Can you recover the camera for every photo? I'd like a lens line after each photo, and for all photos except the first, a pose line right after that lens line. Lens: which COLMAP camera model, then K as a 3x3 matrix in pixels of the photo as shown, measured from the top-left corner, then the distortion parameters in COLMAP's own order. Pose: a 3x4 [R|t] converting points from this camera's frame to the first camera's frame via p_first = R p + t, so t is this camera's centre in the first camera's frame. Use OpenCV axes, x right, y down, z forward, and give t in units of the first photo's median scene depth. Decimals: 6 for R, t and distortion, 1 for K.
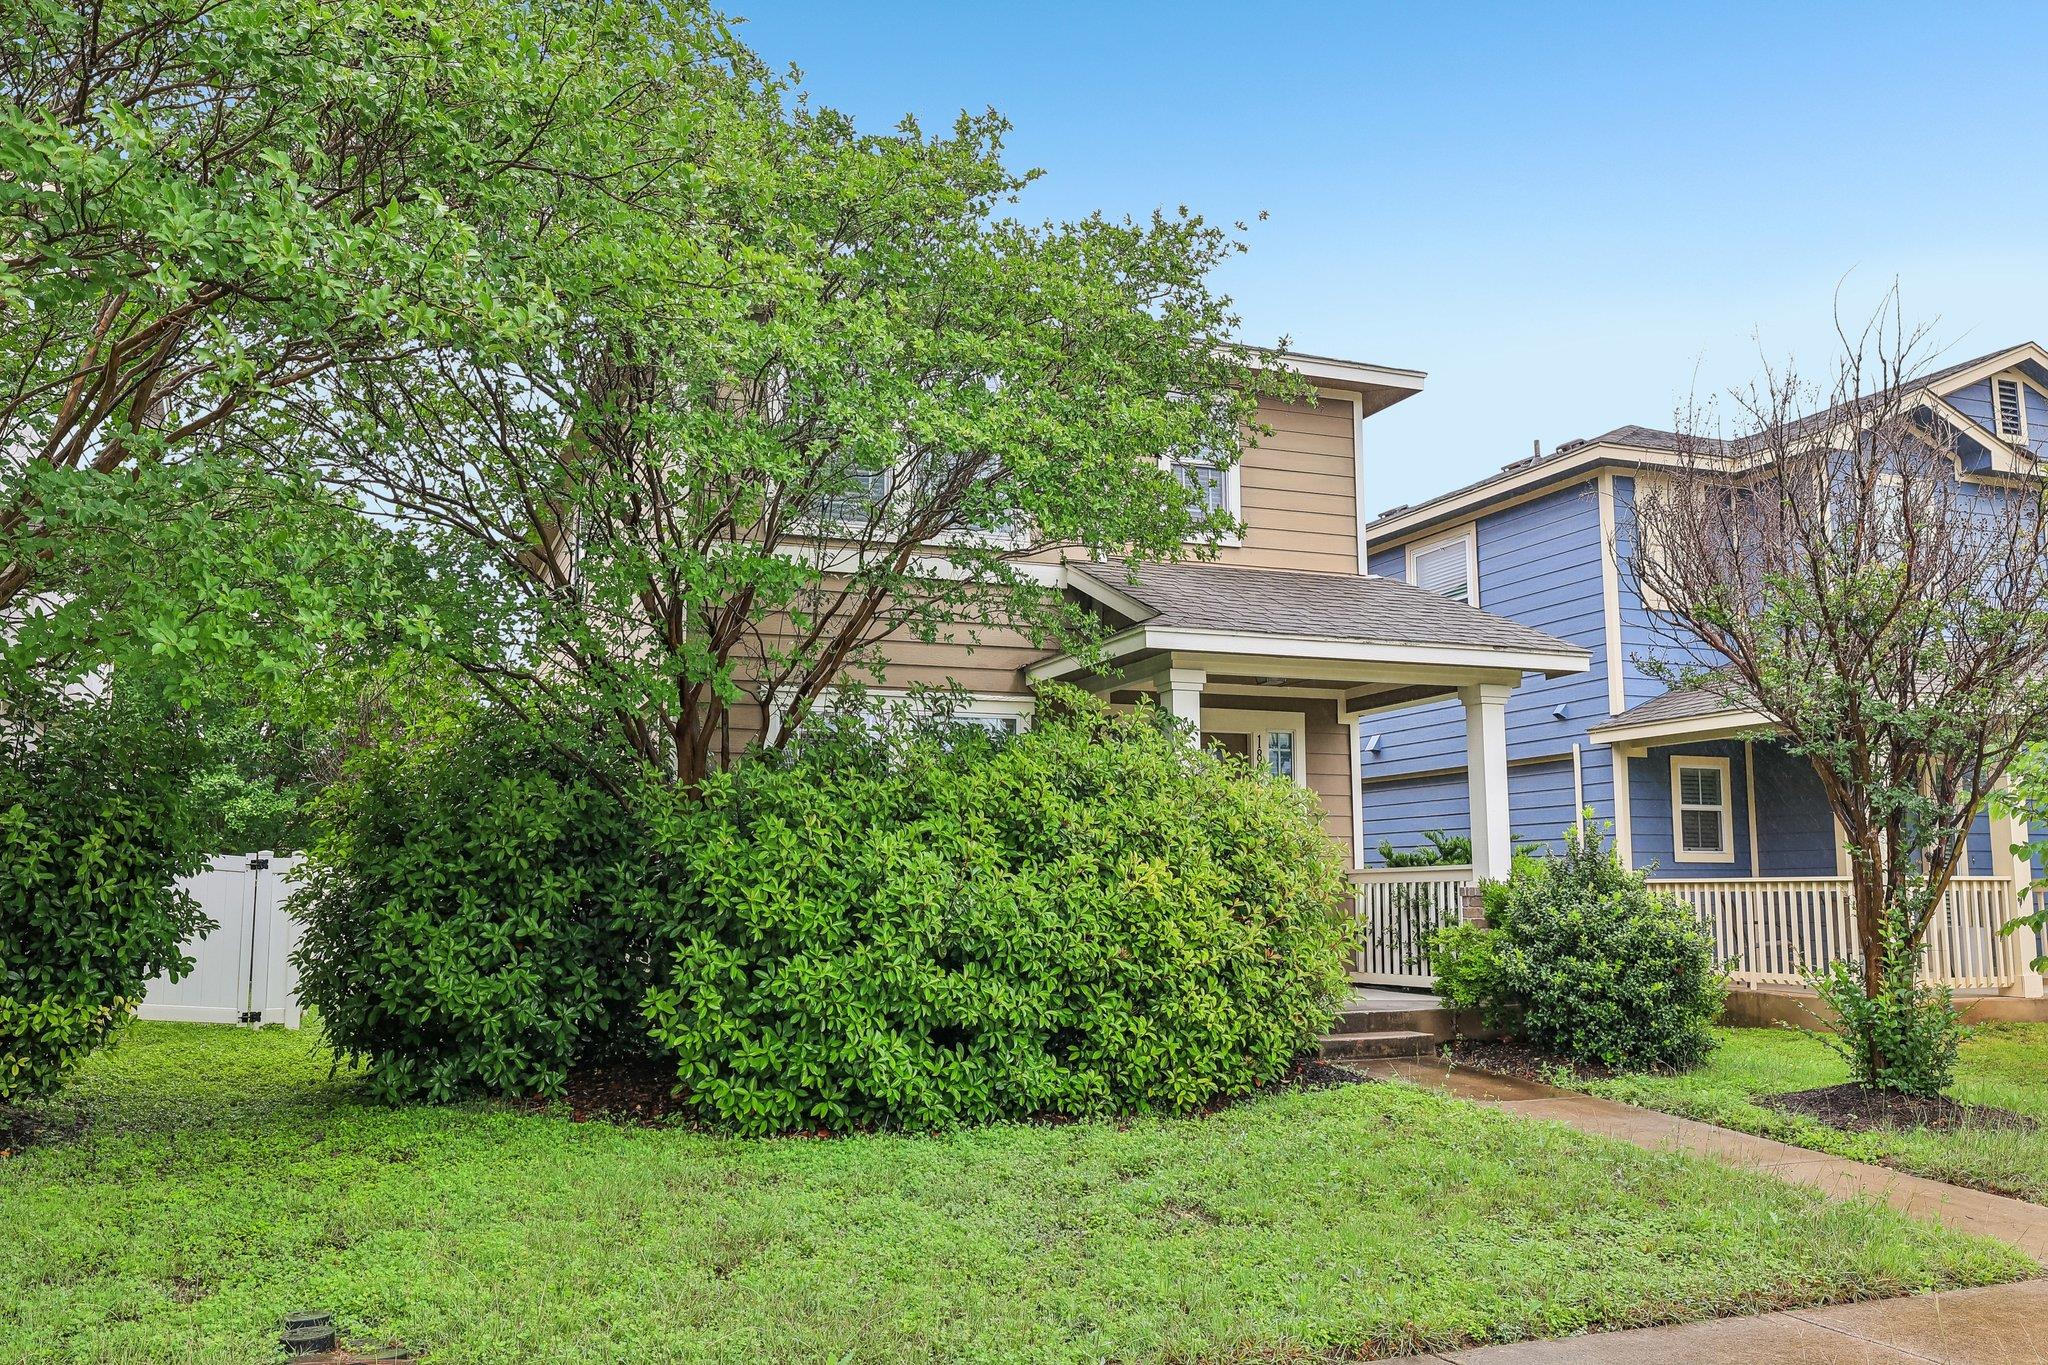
lens RADIAL K [[1671.8, 0, 1029.9], [0, 1671.8, 690.3], [0, 0, 1]] dist [0.005540, 0.005044]
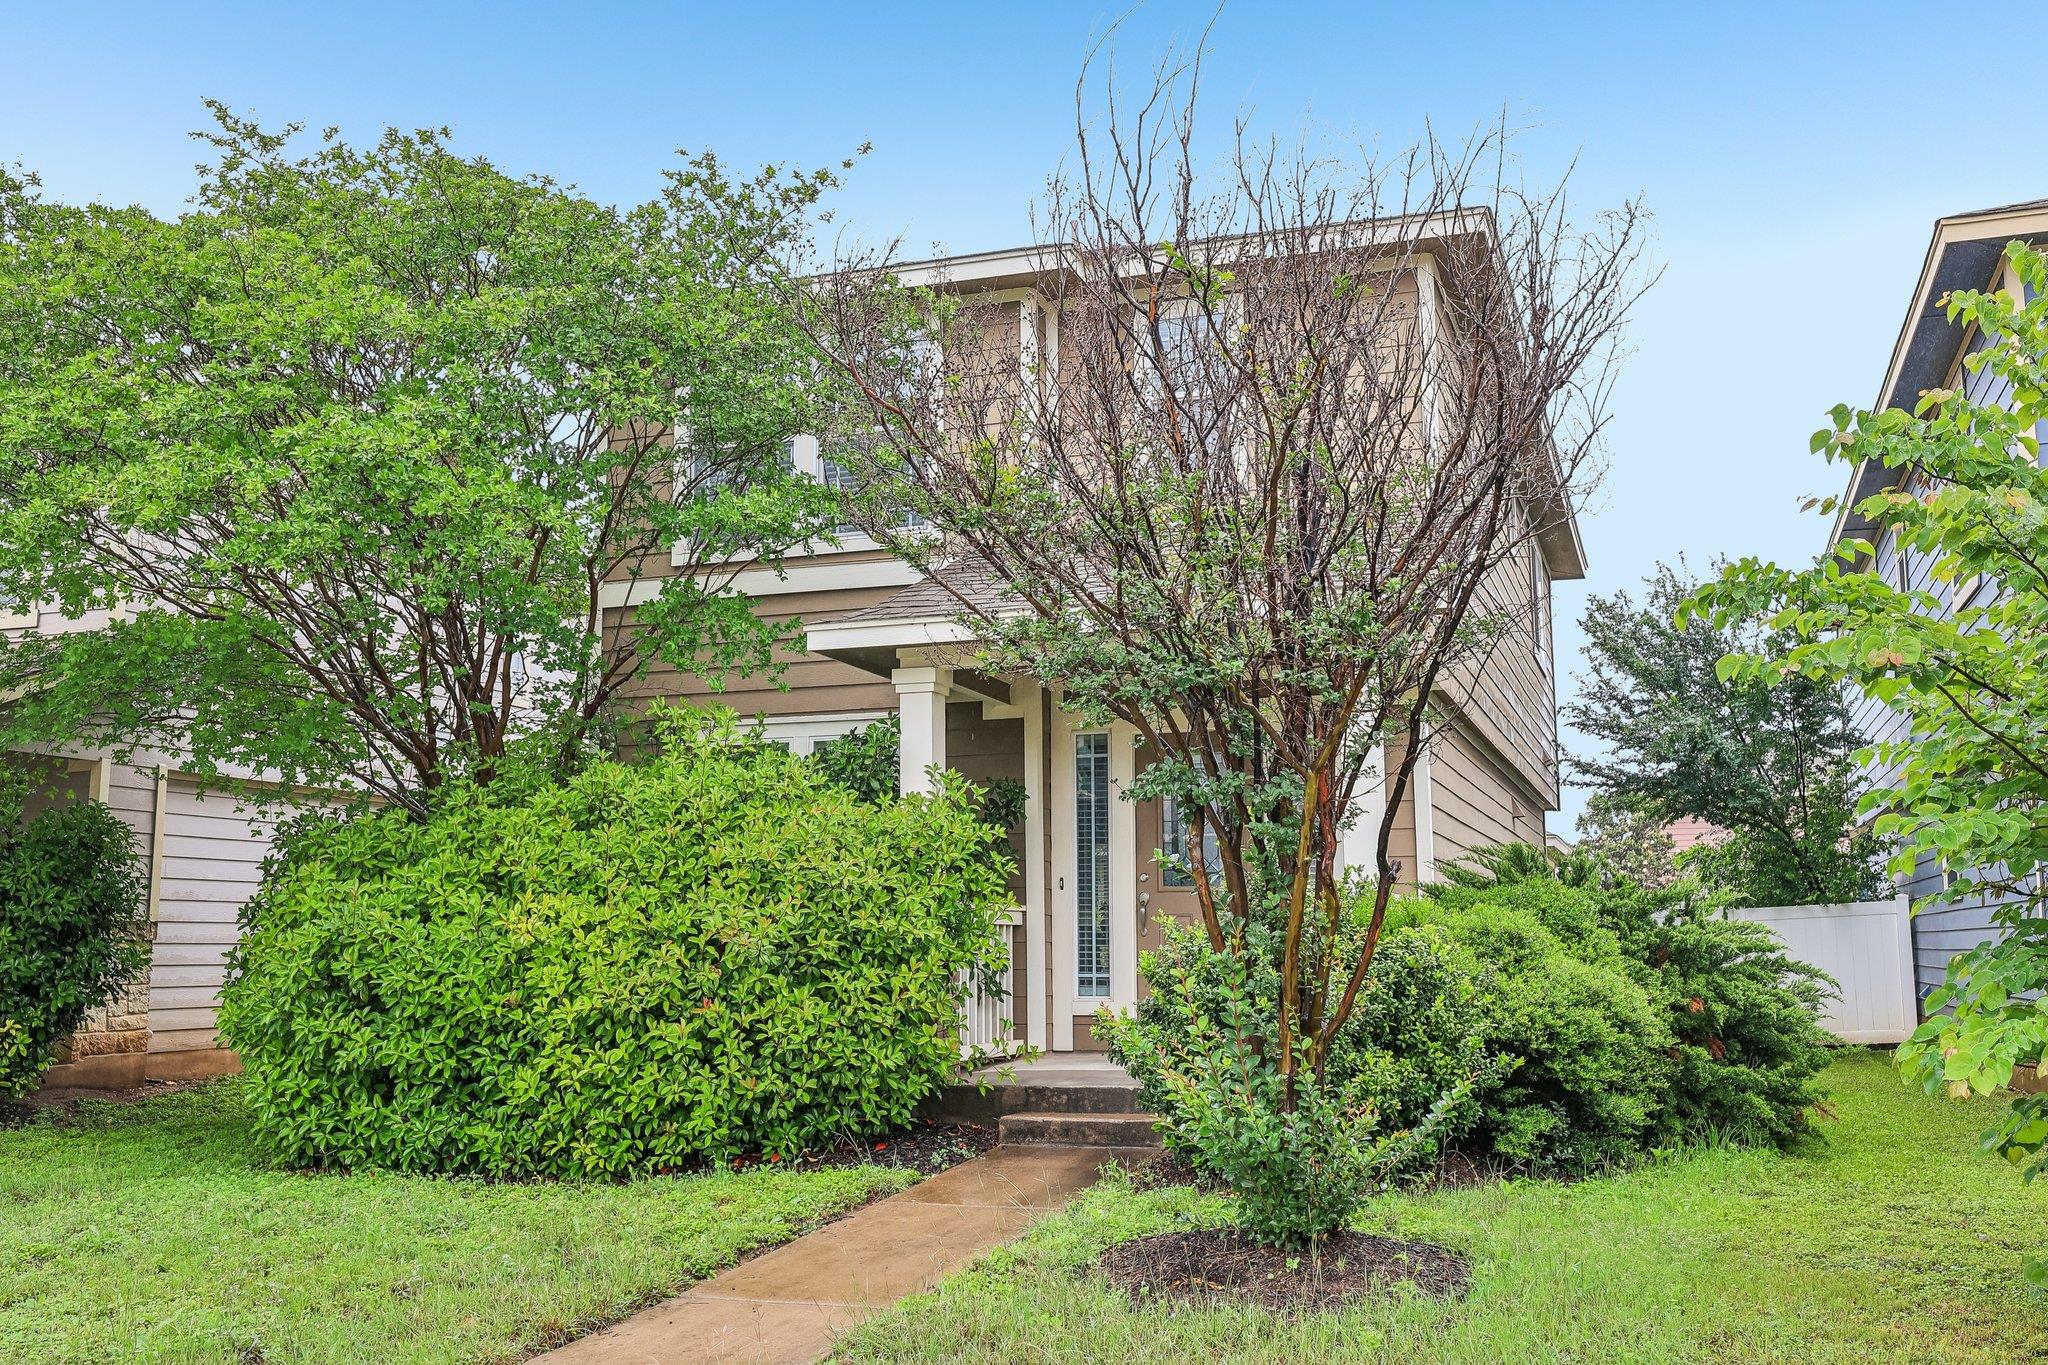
lens RADIAL K [[1887.9, 0, 1024.9], [0, 1887.9, 683.5], [0, 0, 1]] dist [0.005258, 0.000000]
pose [[0.744784, -0.093680, -0.660697, 0.779464], [0.084194, 0.995377, -0.046226, 0.044702], [0.661973, -0.021198, 0.749228, 0.330444]]
